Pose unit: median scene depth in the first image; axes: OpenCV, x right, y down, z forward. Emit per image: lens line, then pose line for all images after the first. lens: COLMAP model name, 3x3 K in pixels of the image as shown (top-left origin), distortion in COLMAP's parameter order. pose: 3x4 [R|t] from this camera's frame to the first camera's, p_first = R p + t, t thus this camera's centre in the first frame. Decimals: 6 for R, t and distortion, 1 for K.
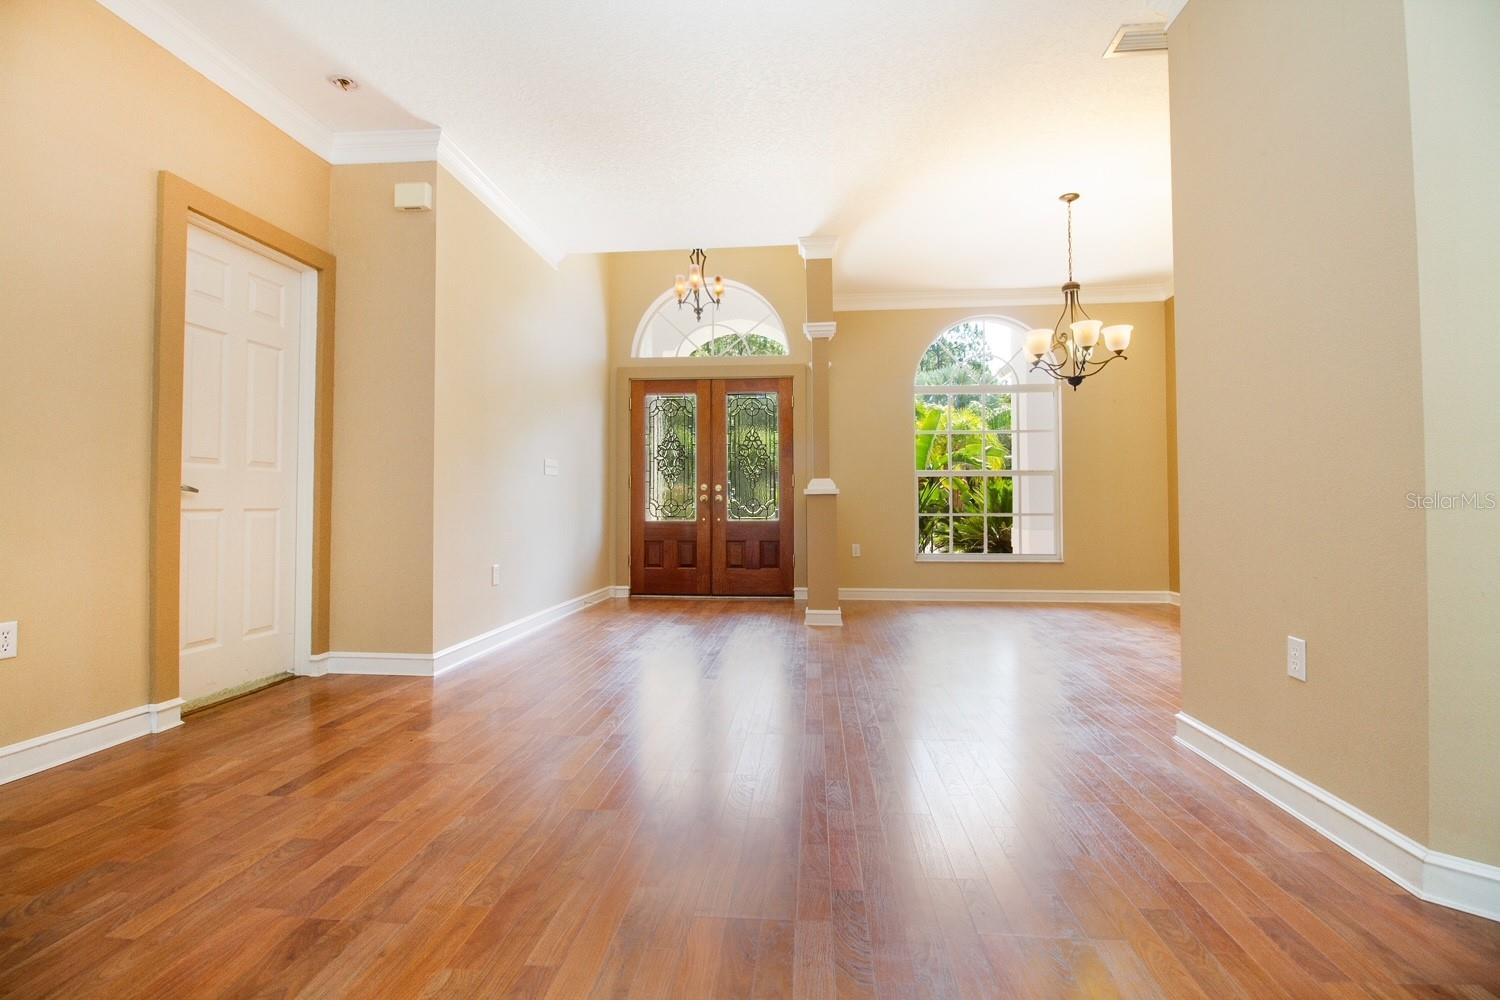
lens RADIAL K [[695.9, 0, 766.7], [0, 695.9, 491.7], [0, 0, 1]] dist [-0.003760, -0.004920]
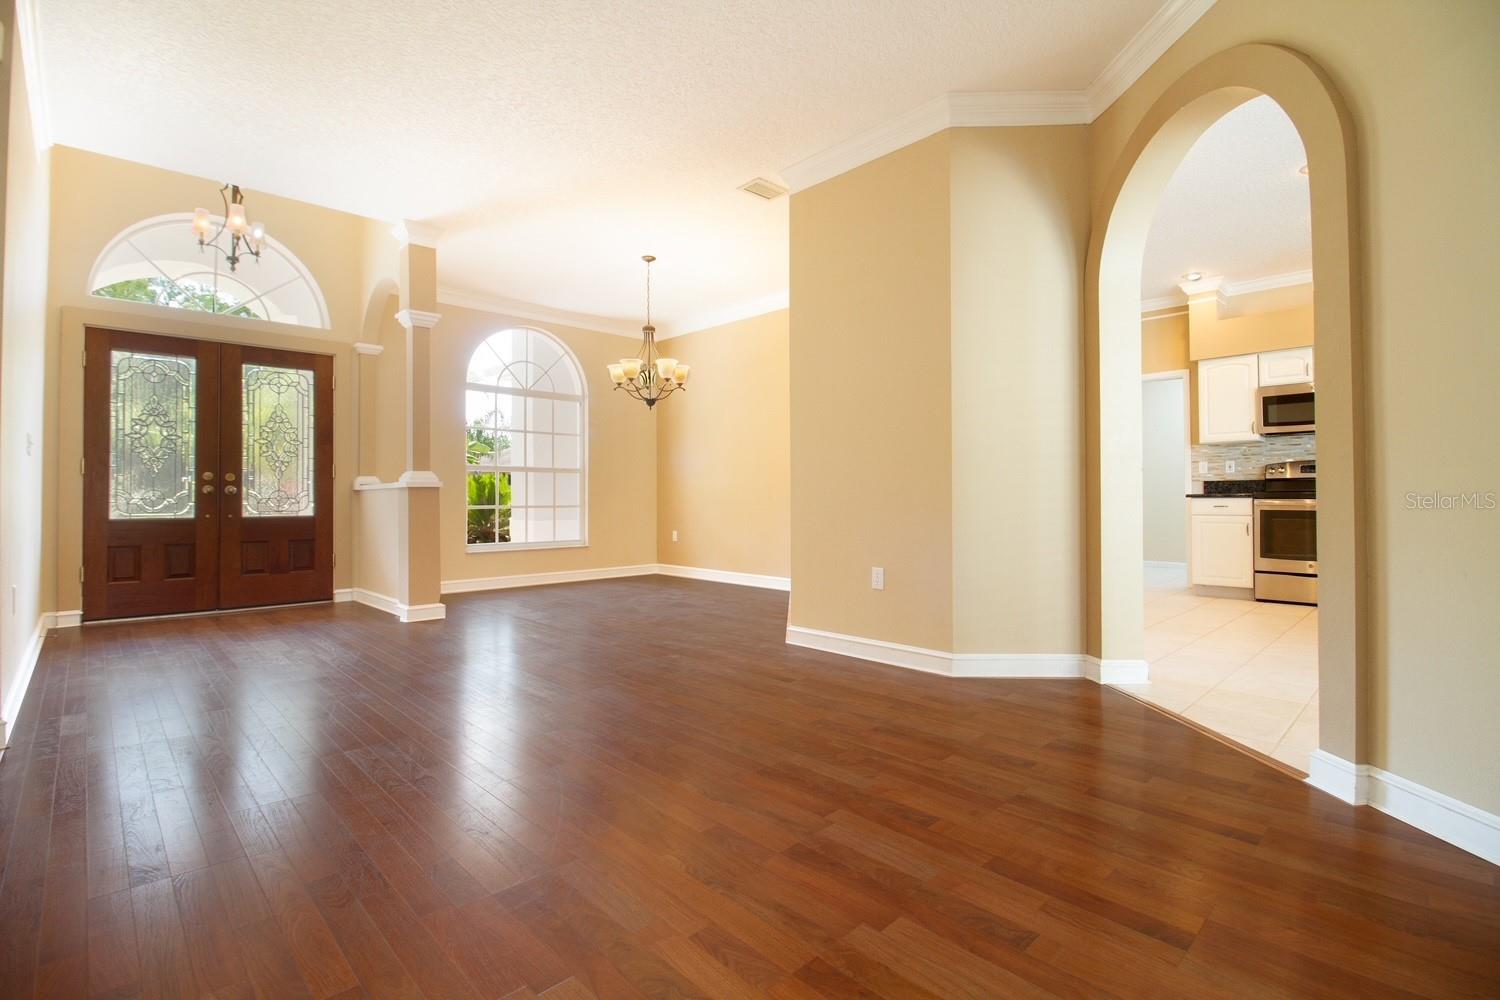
lens RADIAL K [[695.9, 0, 741.1], [0, 695.9, 493.2], [0, 0, 1]] dist [-0.003760, -0.004920]
pose [[0.661910, 0.004915, 0.749567, -0.298971], [-0.013800, 0.999889, 0.005630, 0.000592], [-0.749456, -0.014071, 0.661905, 0.010841]]
